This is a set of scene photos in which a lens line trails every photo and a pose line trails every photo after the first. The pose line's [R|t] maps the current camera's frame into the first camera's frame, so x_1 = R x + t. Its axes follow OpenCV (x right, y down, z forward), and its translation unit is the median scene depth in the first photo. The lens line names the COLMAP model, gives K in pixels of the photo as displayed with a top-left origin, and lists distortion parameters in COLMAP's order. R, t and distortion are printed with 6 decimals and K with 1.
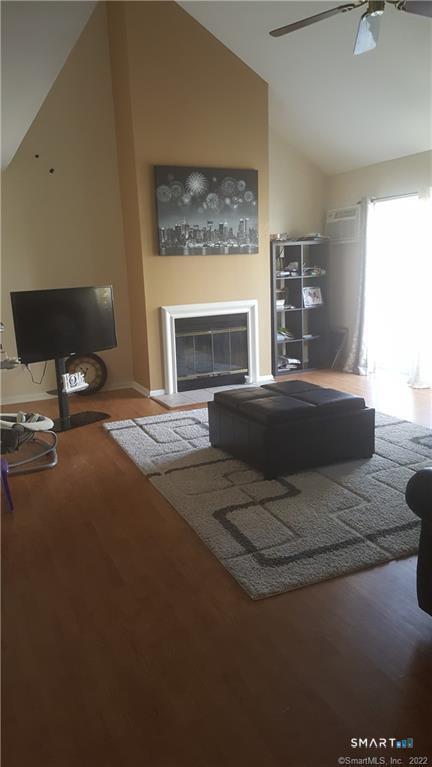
lens RADIAL K [[565.8, 0, 216.2], [0, 565.8, 362.0], [0, 0, 1]] dist [0.134996, -0.301451]
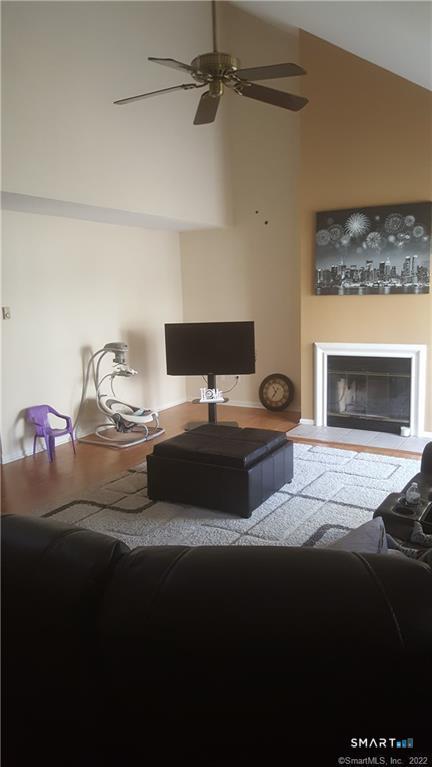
lens RADIAL K [[565.8, 0, 216.2], [0, 565.8, 362.0], [0, 0, 1]] dist [0.134996, -0.301451]
pose [[0.563909, 0.131395, -0.815317, 0.664321], [-0.135230, 0.988627, 0.065795, -0.105378], [0.814690, 0.073152, 0.575265, 0.238503]]
